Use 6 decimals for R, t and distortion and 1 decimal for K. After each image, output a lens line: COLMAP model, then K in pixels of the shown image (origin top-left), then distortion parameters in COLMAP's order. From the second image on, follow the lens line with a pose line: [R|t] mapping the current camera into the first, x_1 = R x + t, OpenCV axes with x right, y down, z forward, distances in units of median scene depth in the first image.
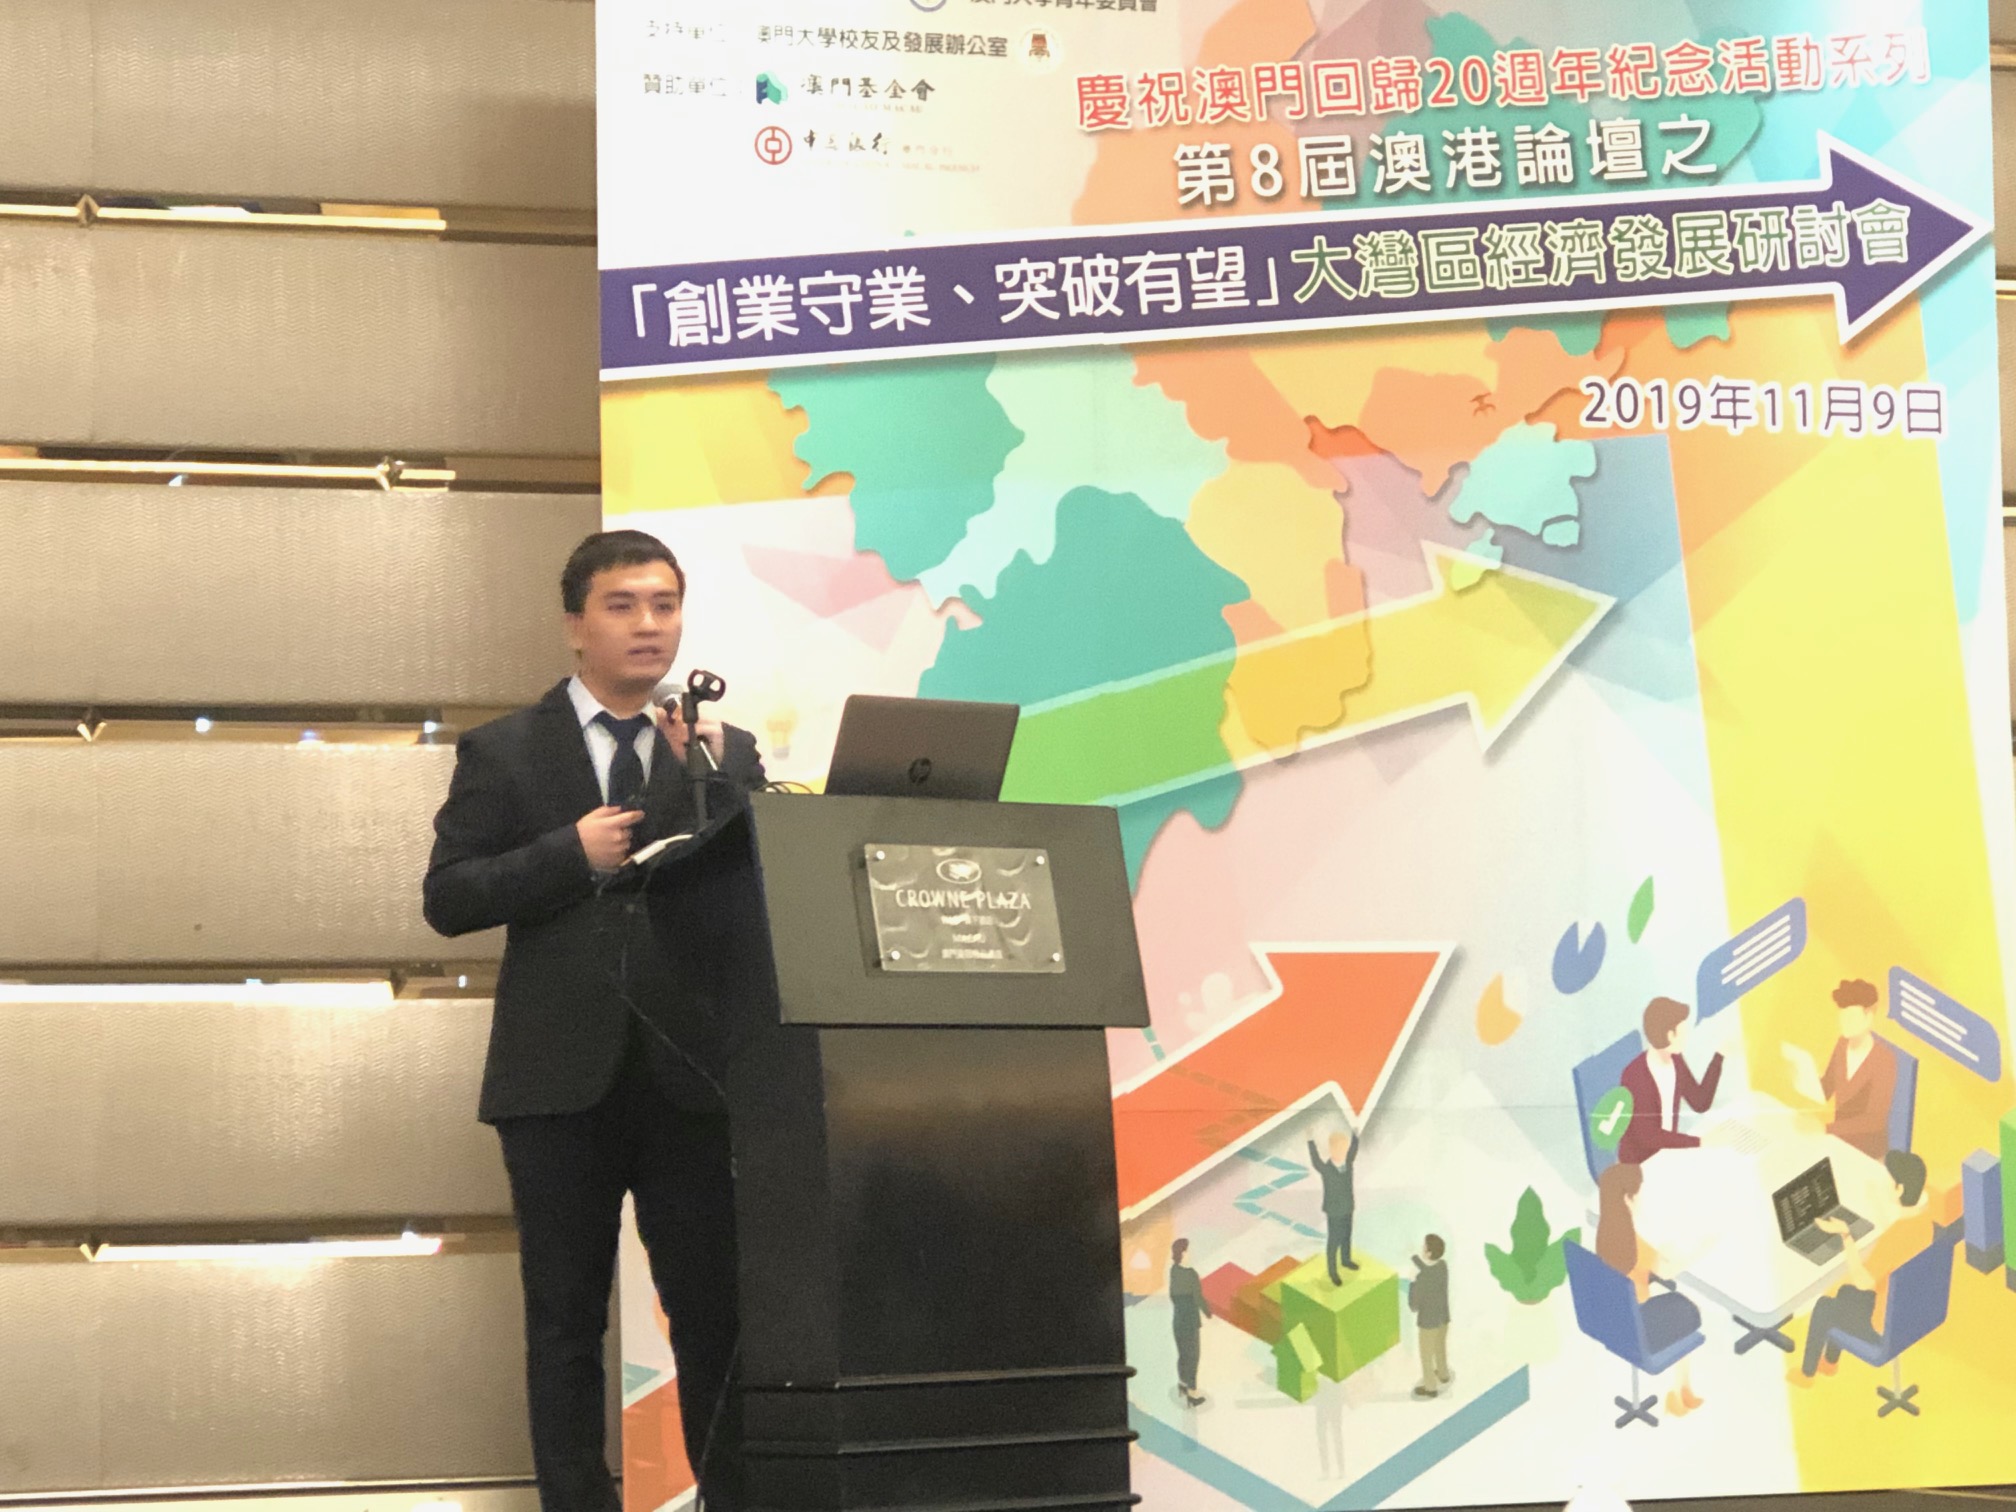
lens RADIAL K [[5941.6, 0, 1016.4], [0, 5941.6, 872.9], [0, 0, 1]] dist [-0.168214, 0.000000]
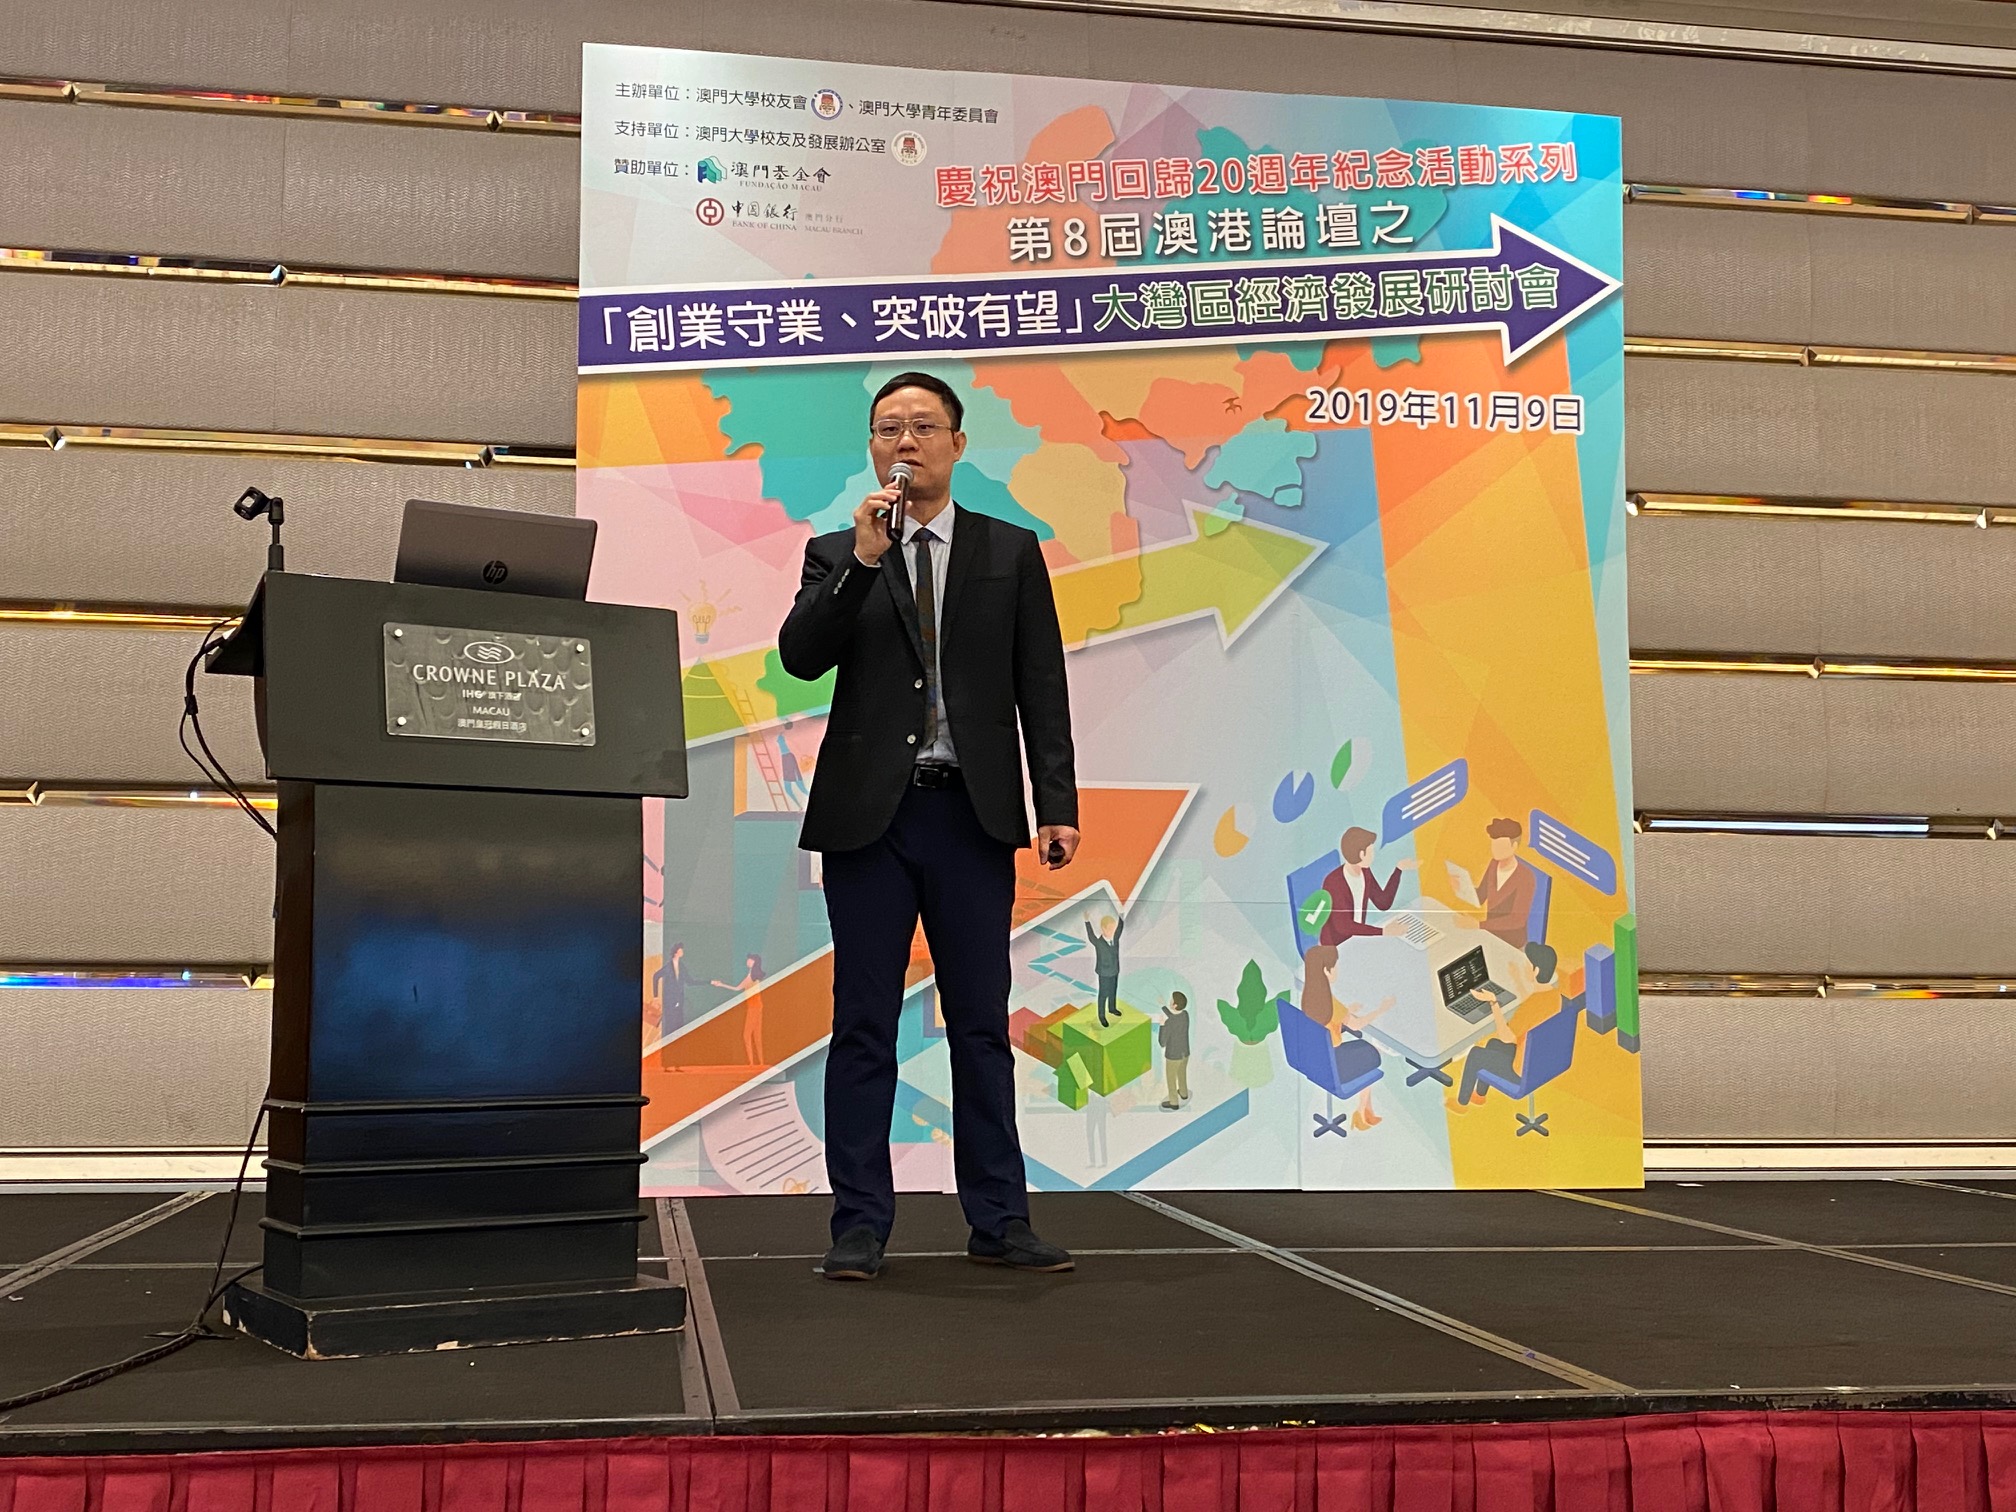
lens RADIAL K [[2480.2, 0, 1020.1], [0, 2480.2, 777.3], [0, 0, 1]] dist [0.080391, 0.000000]
pose [[0.986670, 0.012437, -0.162259, 0.127252], [-0.016980, 0.999501, -0.026644, 0.026514], [0.161846, 0.029044, 0.986388, 0.415033]]
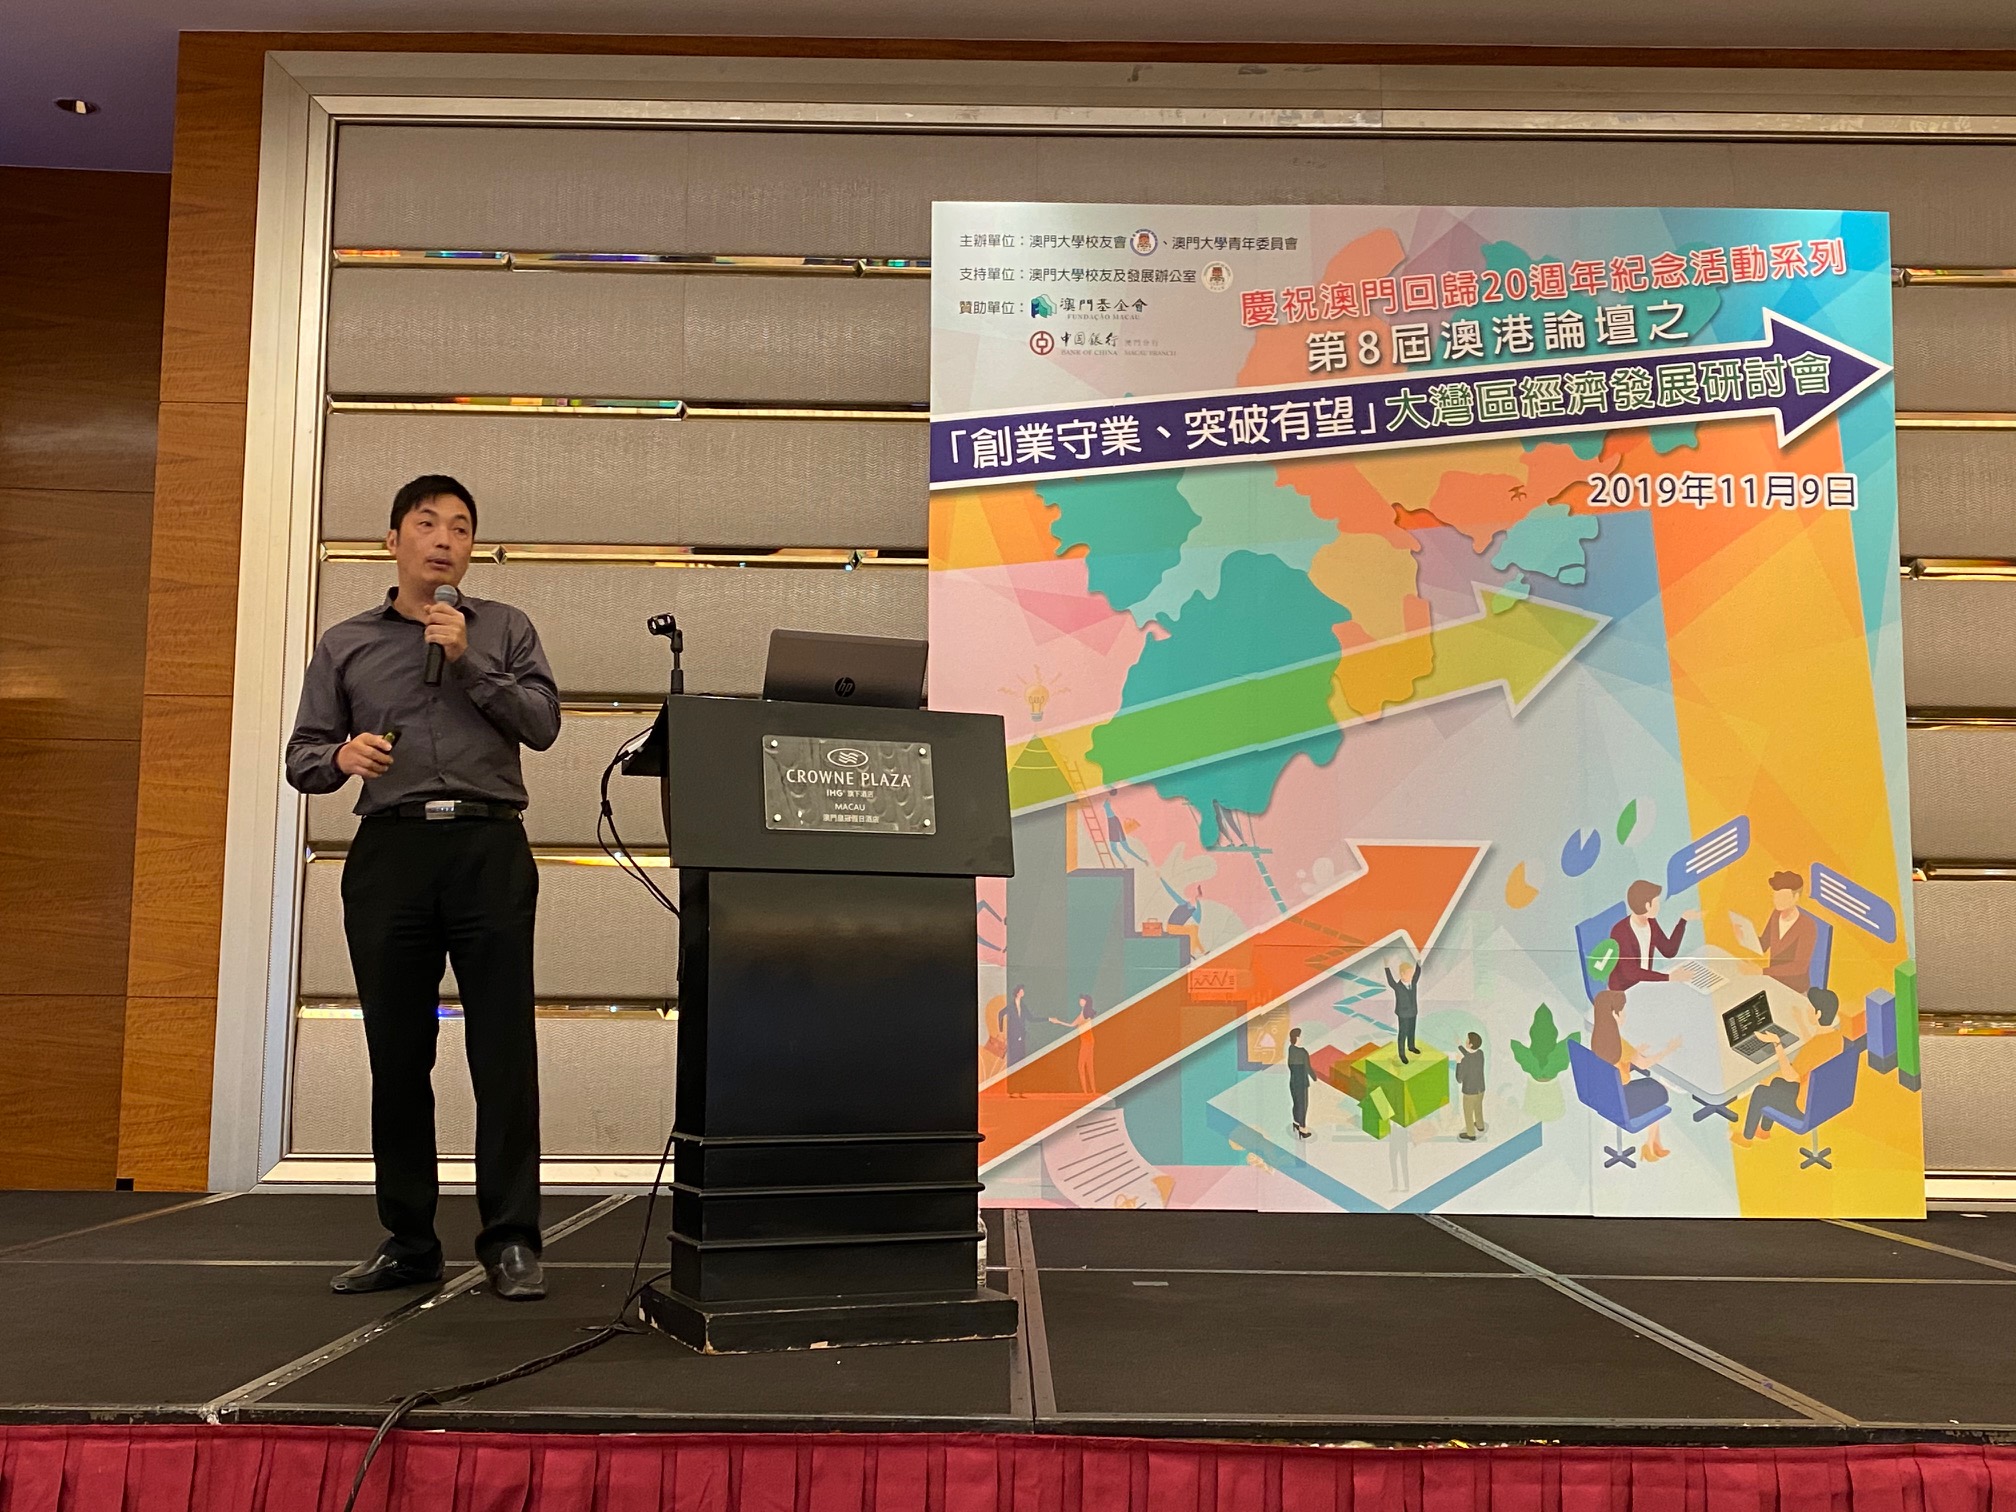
lens RADIAL K [[2328.5, 0, 970.6], [0, 2328.5, 762.1], [0, 0, 1]] dist [0.071284, 0.000000]
pose [[0.945712, -0.002970, -0.324991, 0.143272], [-0.009897, 0.999231, -0.037933, 0.015494], [0.324854, 0.039090, 0.944956, 0.385443]]
